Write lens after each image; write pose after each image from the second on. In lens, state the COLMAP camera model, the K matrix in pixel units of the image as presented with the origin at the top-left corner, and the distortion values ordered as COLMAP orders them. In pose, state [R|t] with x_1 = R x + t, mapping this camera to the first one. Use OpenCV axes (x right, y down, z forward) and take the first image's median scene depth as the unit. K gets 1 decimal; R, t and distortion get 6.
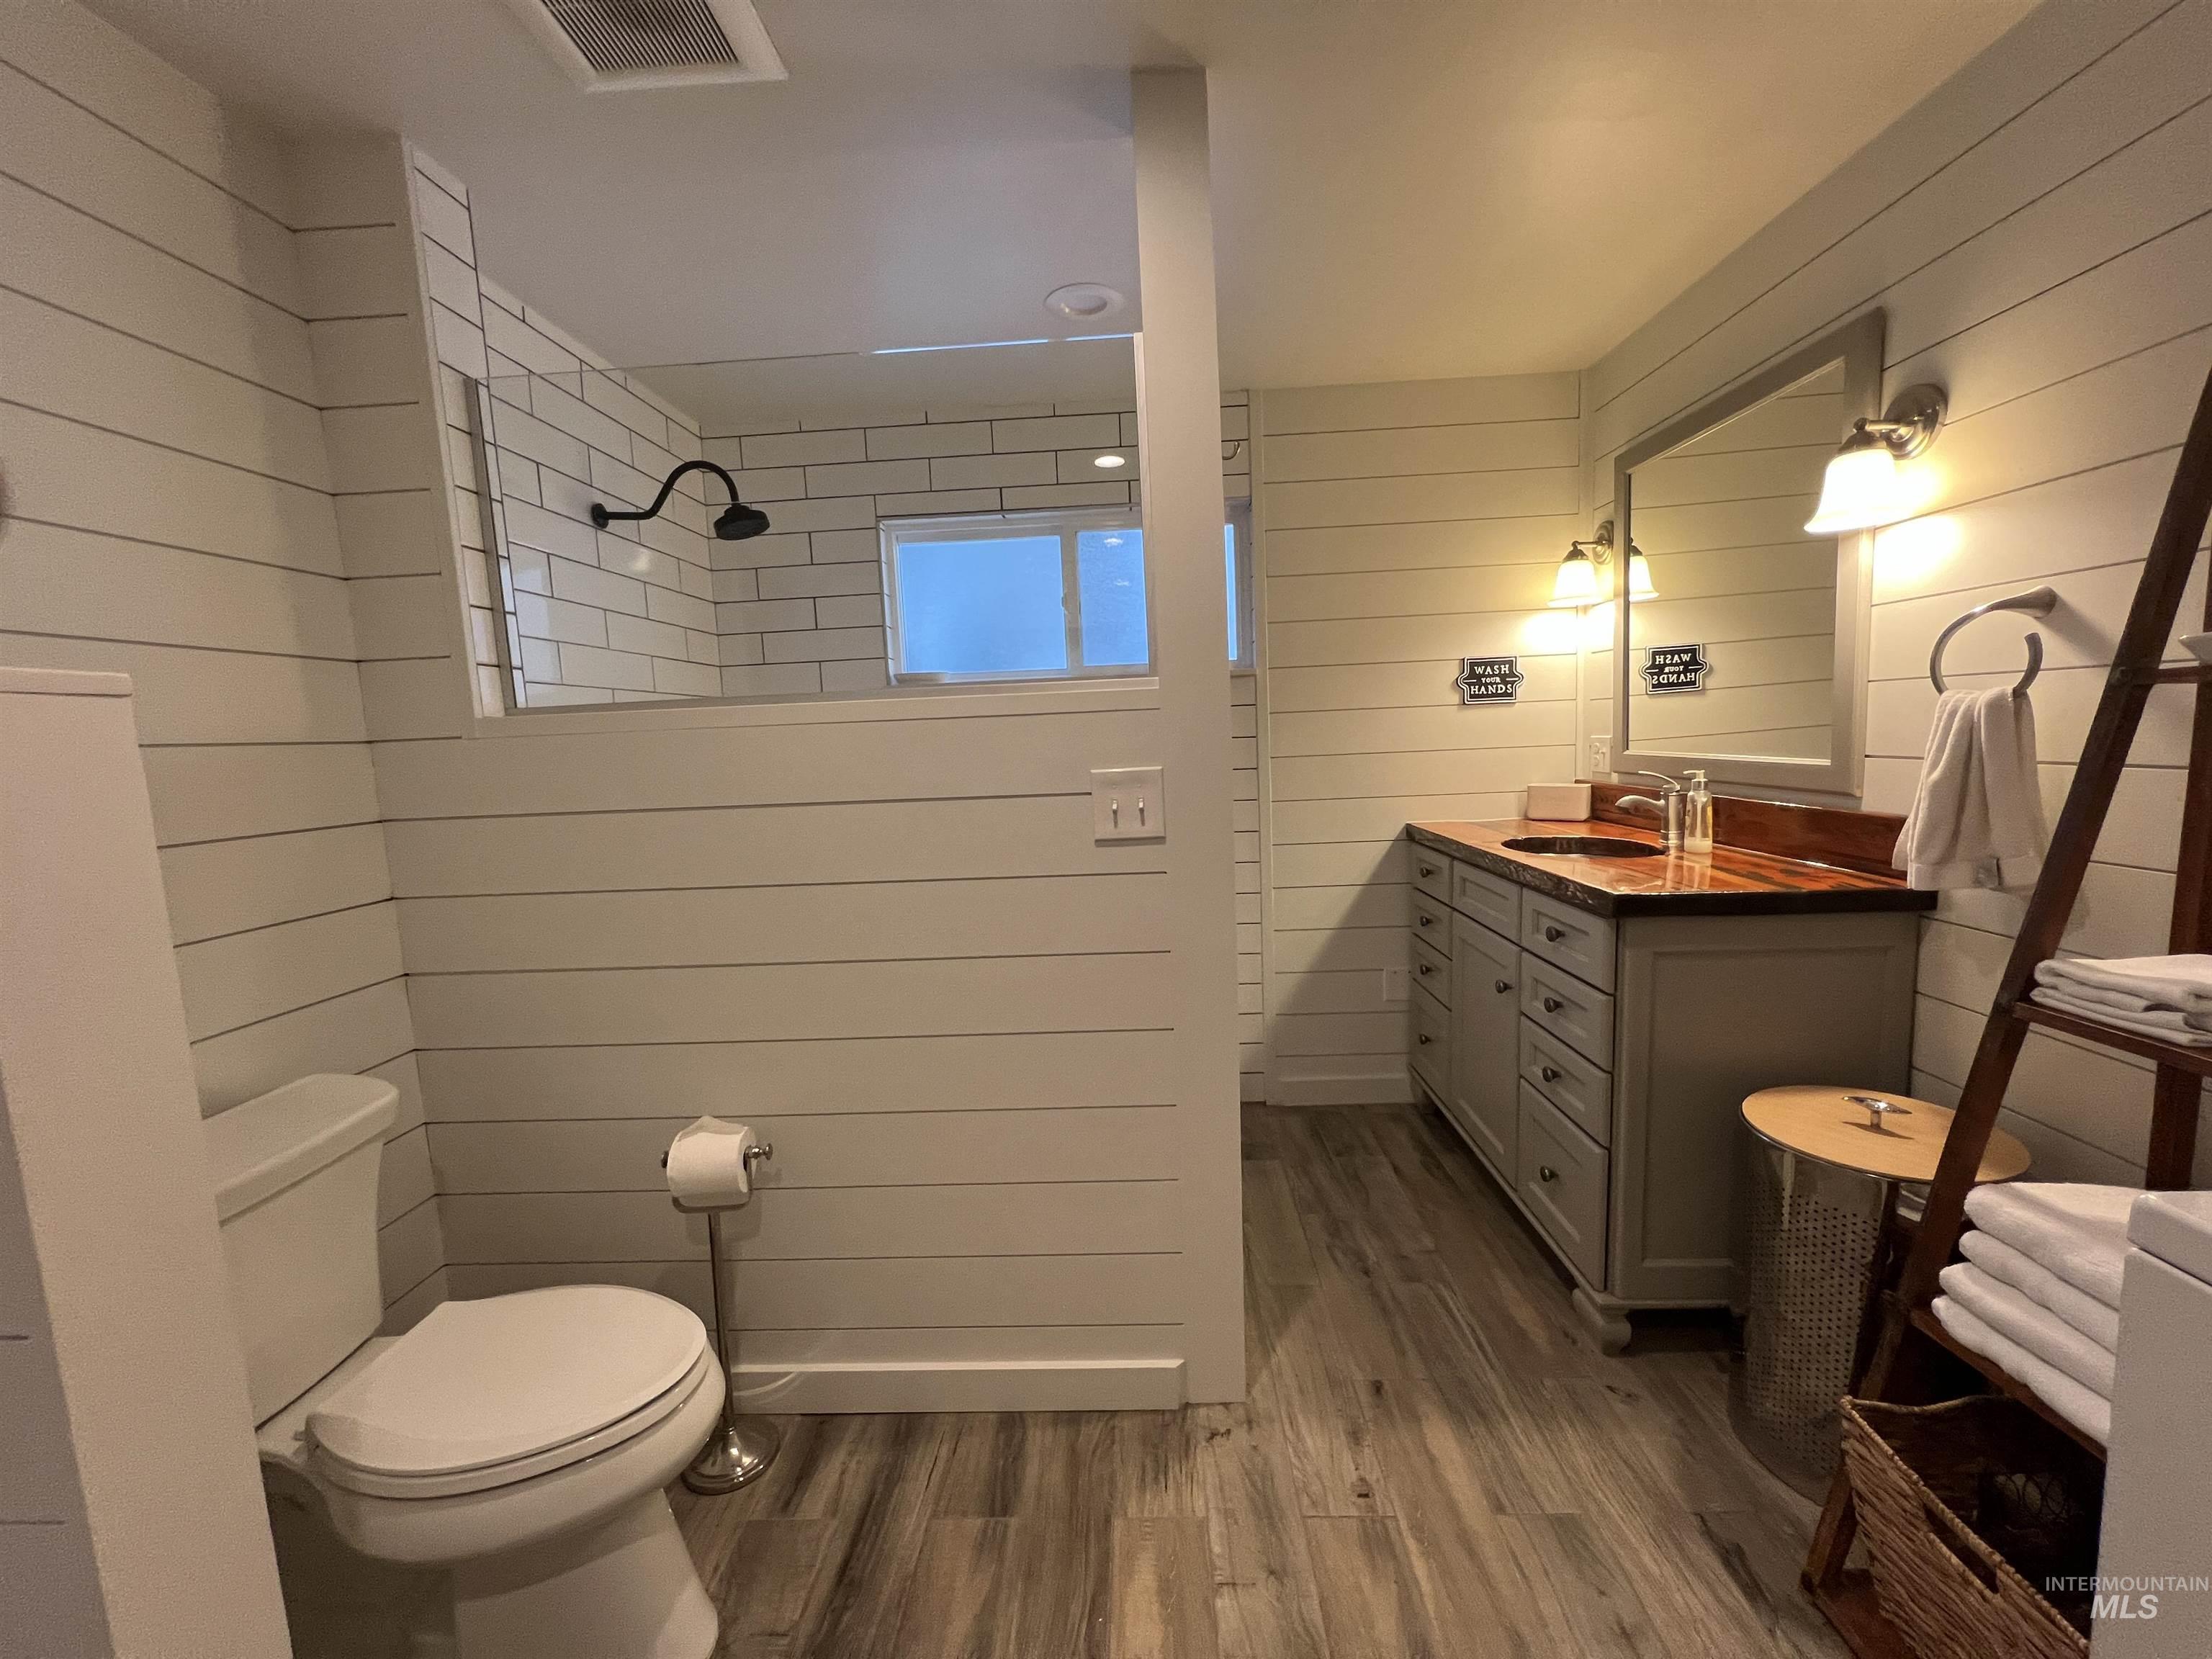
lens RADIAL K [[882.9, 0, 1108.3], [0, 882.9, 831.7], [0, 0, 1]] dist [0.000592, -0.000107]
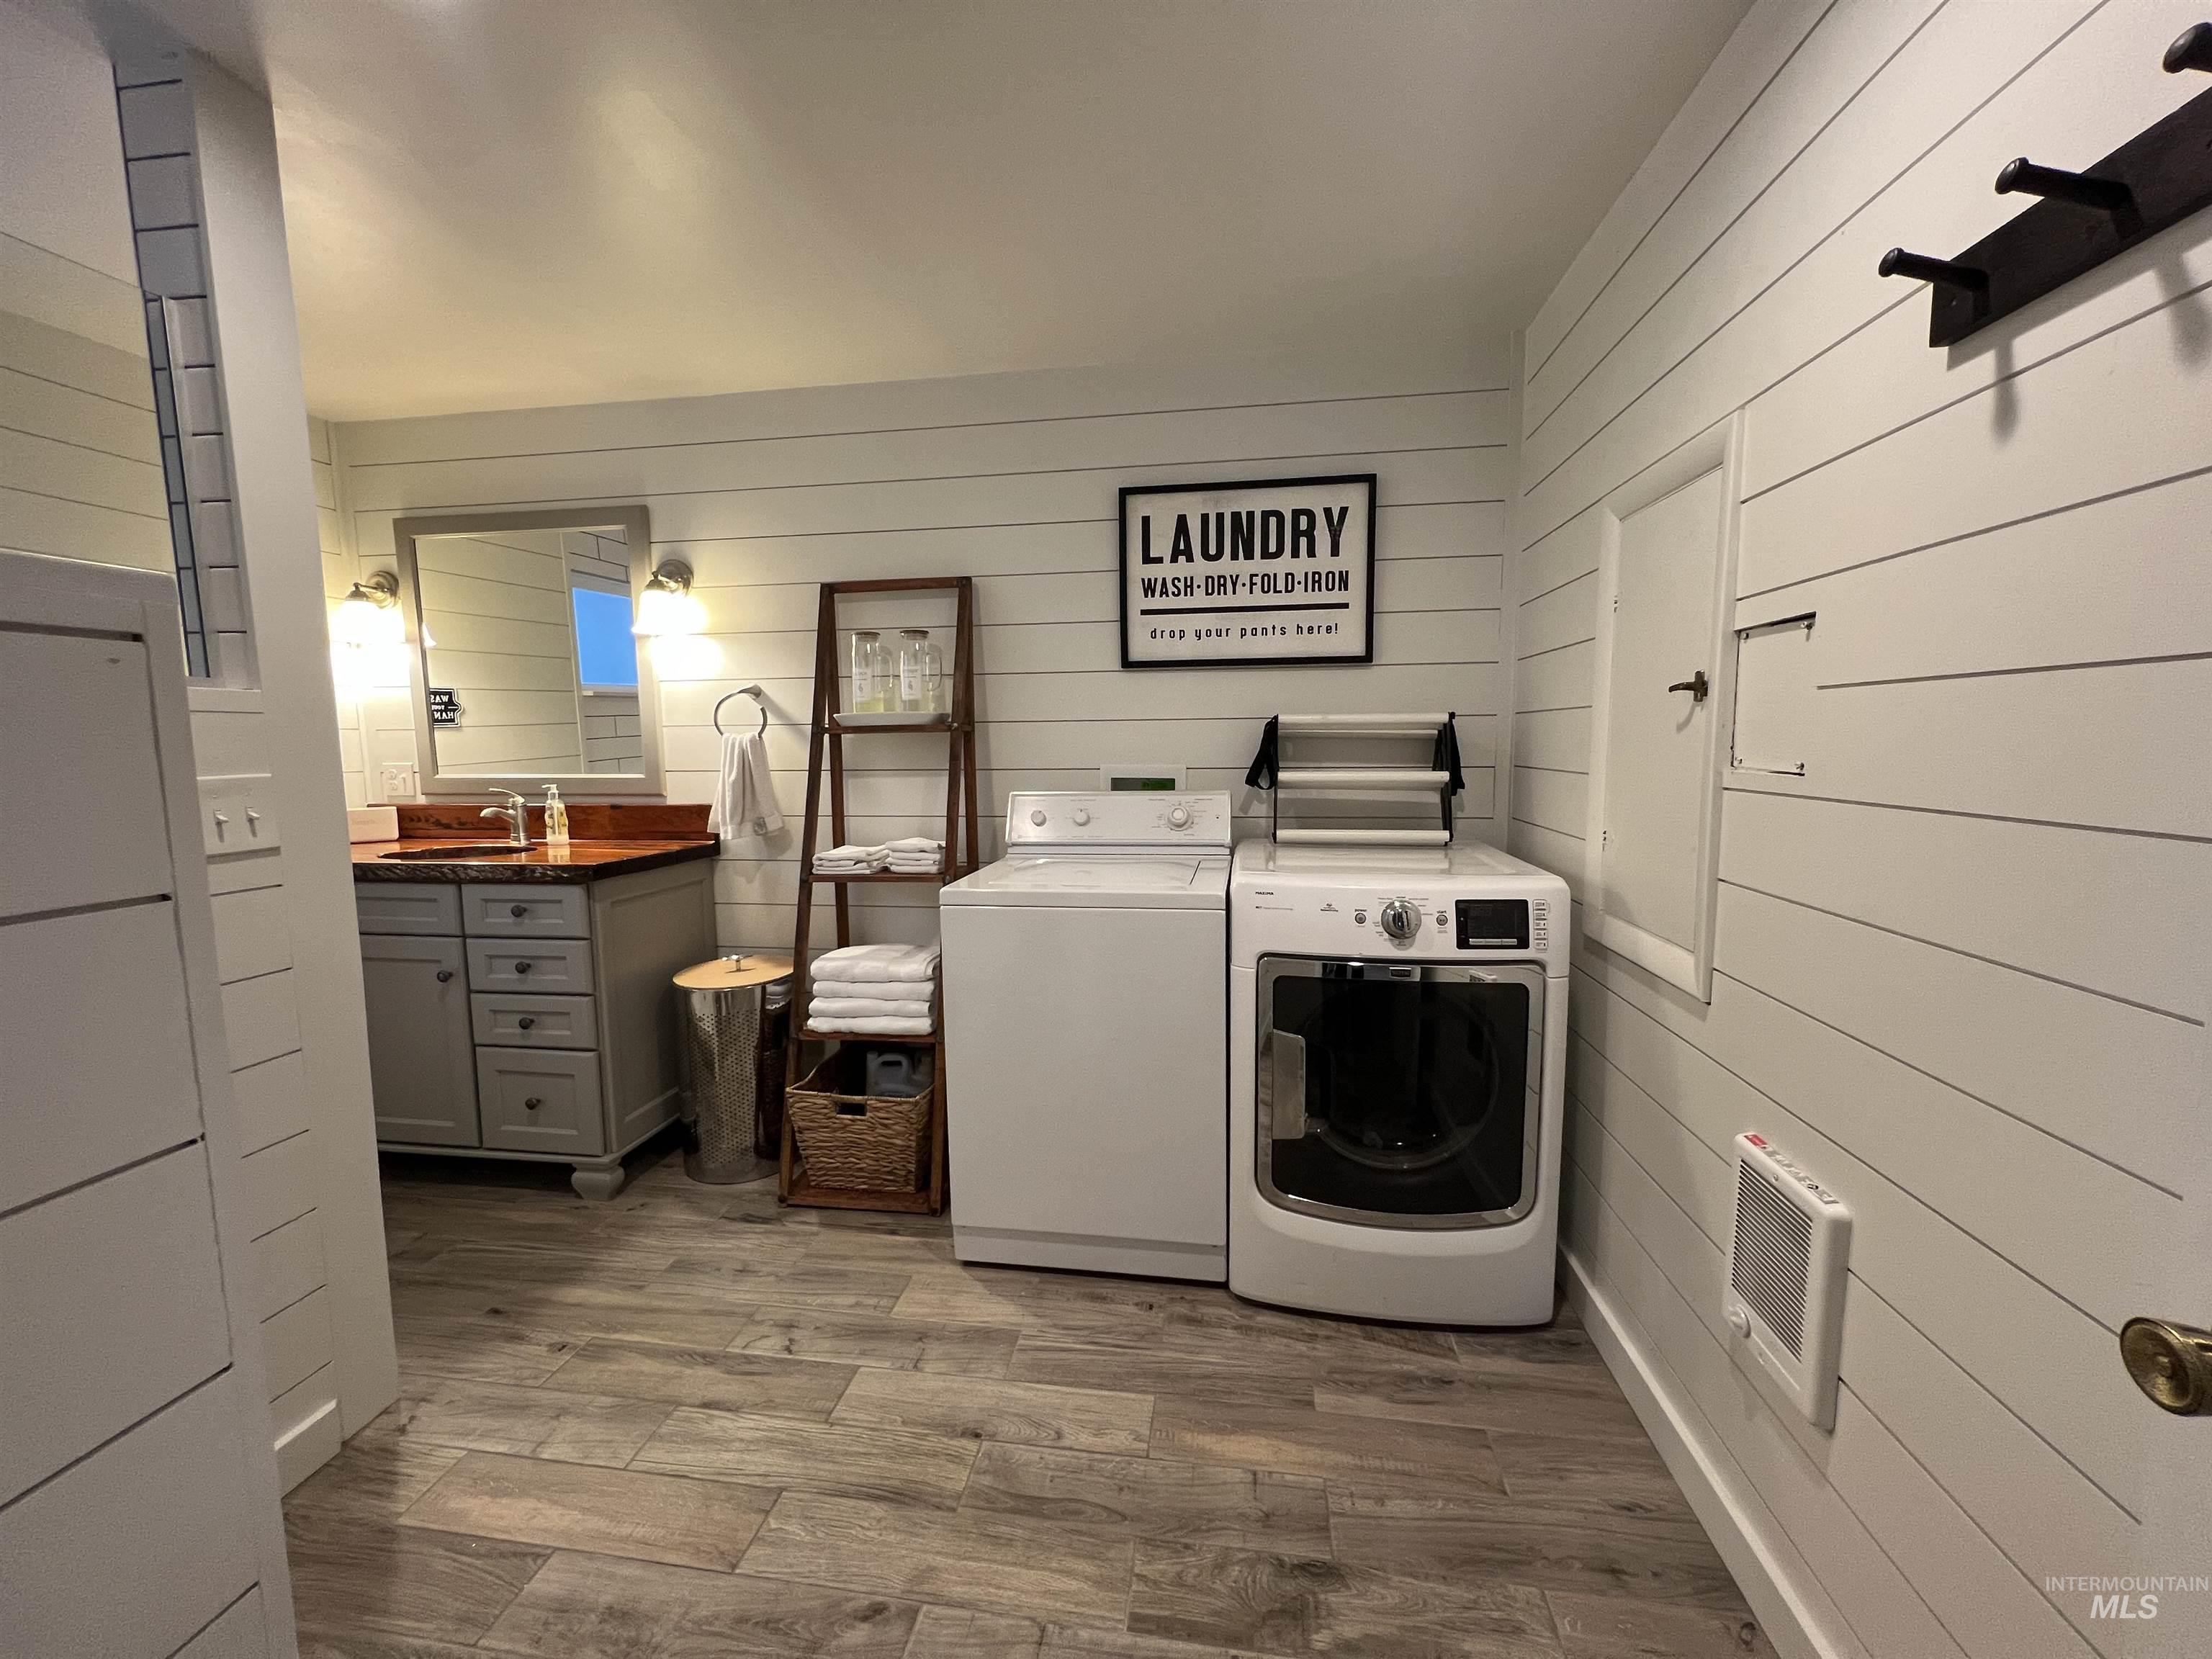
lens RADIAL K [[882.9, 0, 1102.3], [0, 882.9, 833.7], [0, 0, 1]] dist [0.000592, -0.000107]
pose [[0.117059, -0.065248, 0.990979, -0.695092], [0.117374, 0.991755, 0.051434, 0.041267], [-0.986165, 0.110295, 0.123752, 0.002041]]
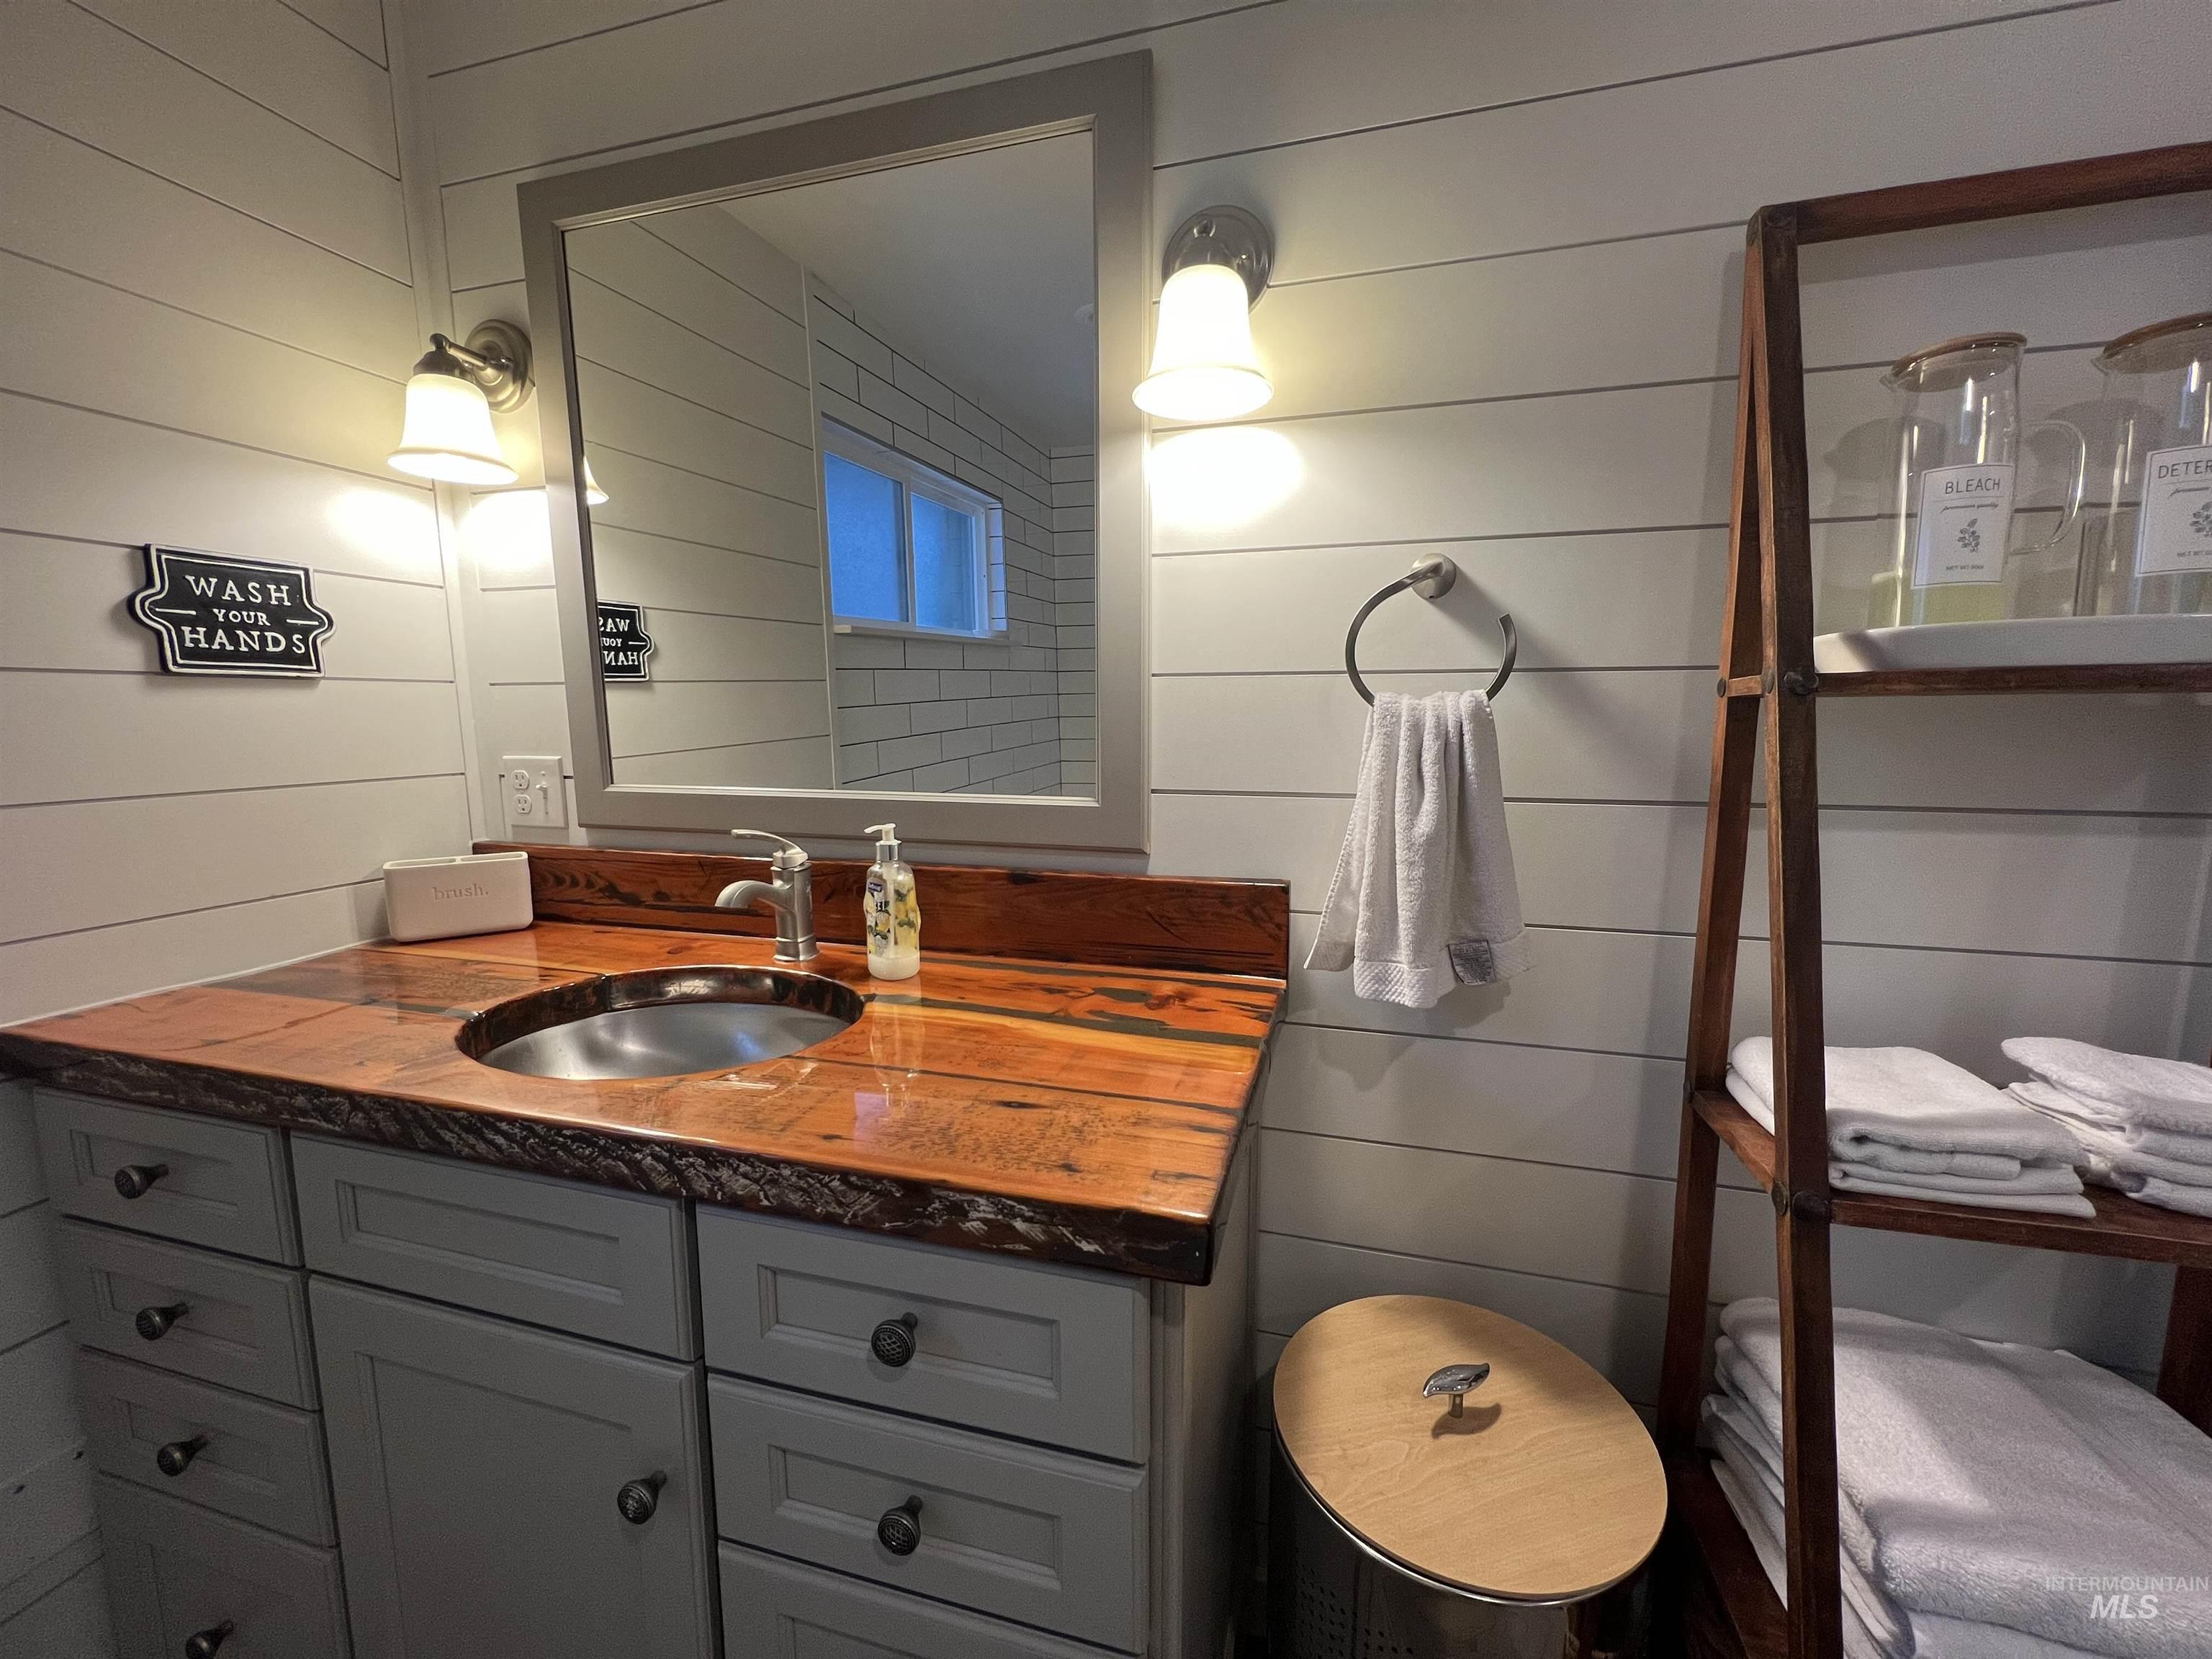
lens RADIAL K [[882.9, 0, 1108.0], [0, 882.9, 832.3], [0, 0, 1]] dist [0.000592, -0.000107]
pose [[0.240348, -0.091562, 0.966359, 0.221156], [0.102200, 0.992395, 0.068610, -0.103785], [-0.965292, 0.082272, 0.247878, 0.873577]]
